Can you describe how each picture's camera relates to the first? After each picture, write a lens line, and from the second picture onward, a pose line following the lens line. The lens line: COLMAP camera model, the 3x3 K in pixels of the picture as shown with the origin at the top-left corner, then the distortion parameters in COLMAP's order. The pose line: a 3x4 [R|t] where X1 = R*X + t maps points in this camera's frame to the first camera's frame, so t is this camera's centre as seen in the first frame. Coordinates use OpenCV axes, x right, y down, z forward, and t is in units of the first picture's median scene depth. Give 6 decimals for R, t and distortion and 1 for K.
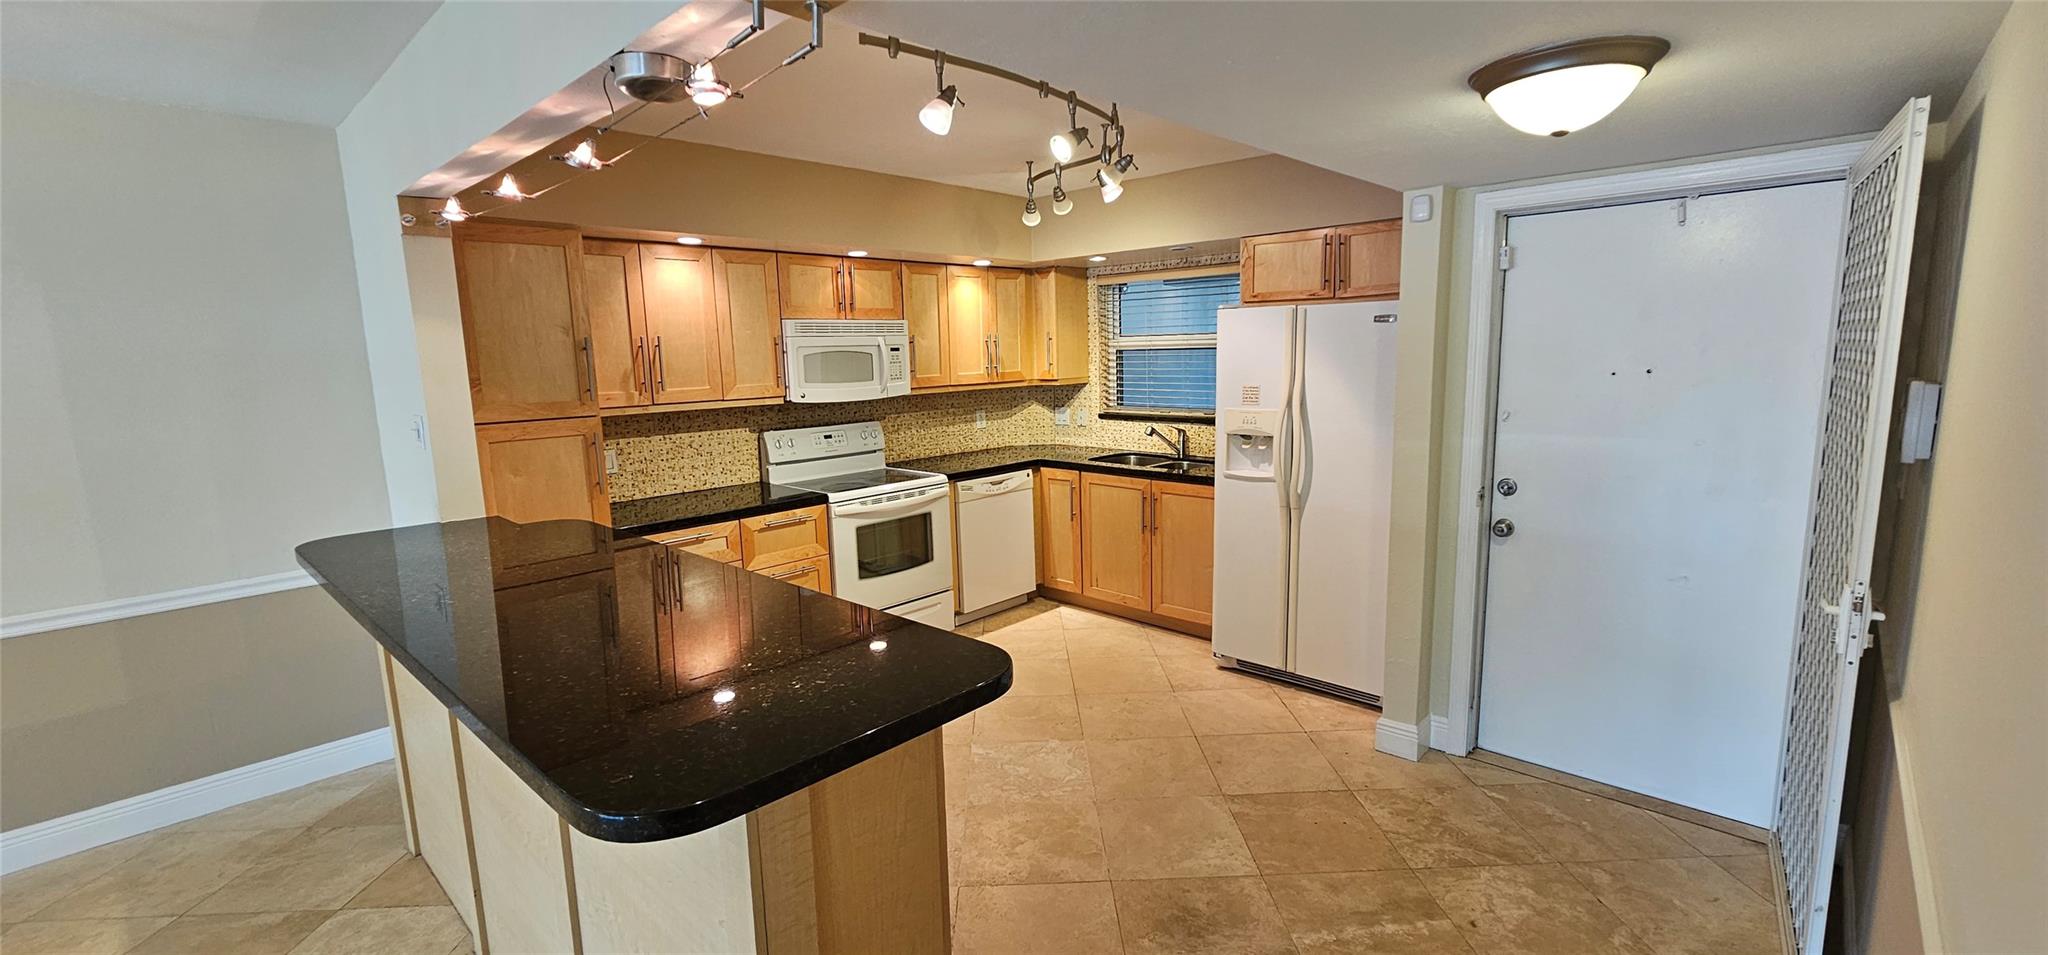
lens RADIAL K [[840.5, 0, 1034.8], [0, 840.5, 481.7], [0, 0, 1]] dist [0.002239, 0.000601]
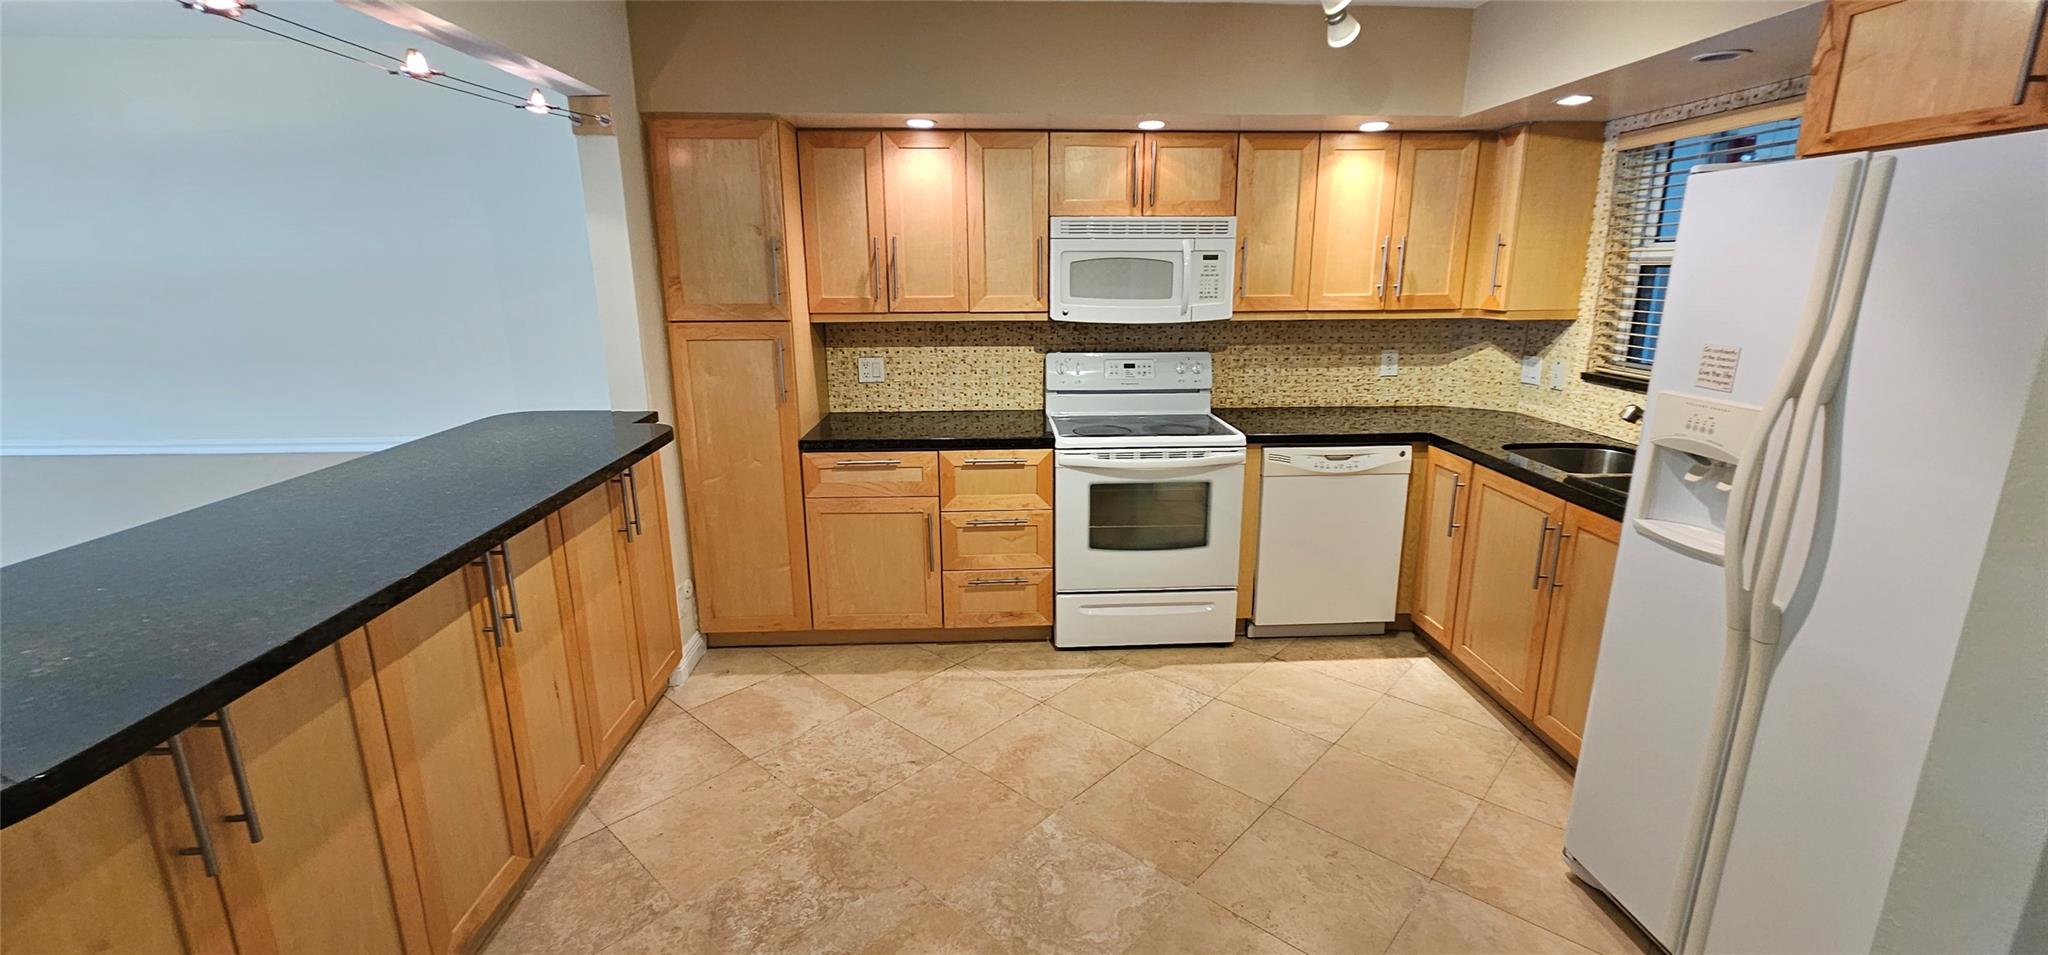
lens RADIAL K [[840.5, 0, 1030.4], [0, 840.5, 479.7], [0, 0, 1]] dist [0.002239, 0.000601]
pose [[0.720314, 0.190665, -0.666929, 0.252358], [-0.124228, 0.981395, 0.146394, -0.053777], [0.682433, -0.022598, 0.730598, 0.346411]]
